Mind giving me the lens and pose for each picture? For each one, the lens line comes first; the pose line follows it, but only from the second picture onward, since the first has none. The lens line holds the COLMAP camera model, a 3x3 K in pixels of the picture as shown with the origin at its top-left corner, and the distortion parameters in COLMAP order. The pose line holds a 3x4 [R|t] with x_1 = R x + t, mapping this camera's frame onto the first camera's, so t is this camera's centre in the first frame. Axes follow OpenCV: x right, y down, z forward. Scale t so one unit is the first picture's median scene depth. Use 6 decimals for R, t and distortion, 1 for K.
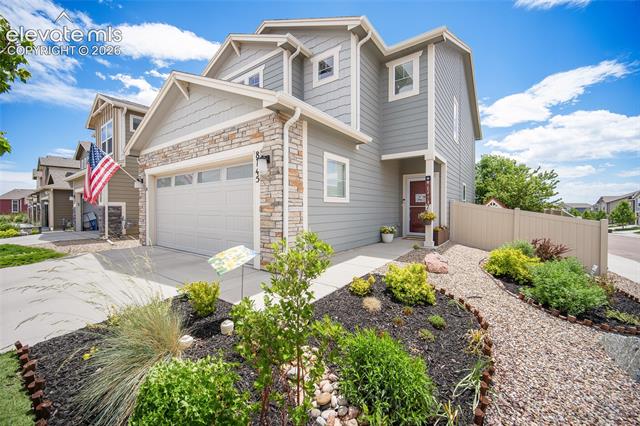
lens RADIAL K [[255.8, 0, 319.1], [0, 255.8, 212.9], [0, 0, 1]] dist [-0.004079, 0.000212]
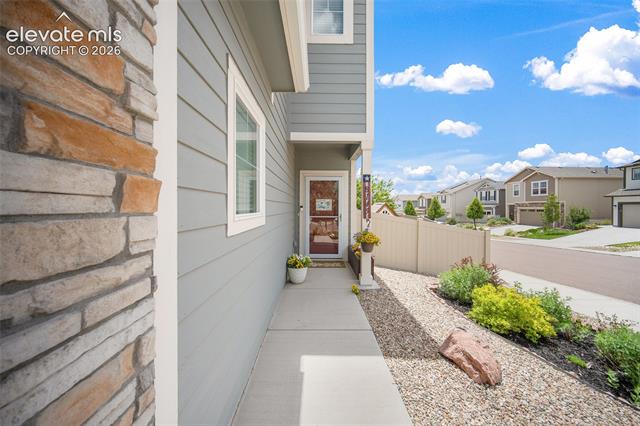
lens RADIAL K [[255.8, 0, 325.3], [0, 255.8, 208.6], [0, 0, 1]] dist [-0.004079, 0.000212]
pose [[0.783505, -0.001234, 0.621384, -0.049569], [0.006121, 0.999965, -0.005732, -0.049990], [-0.621355, 0.008295, 0.783485, 0.502779]]
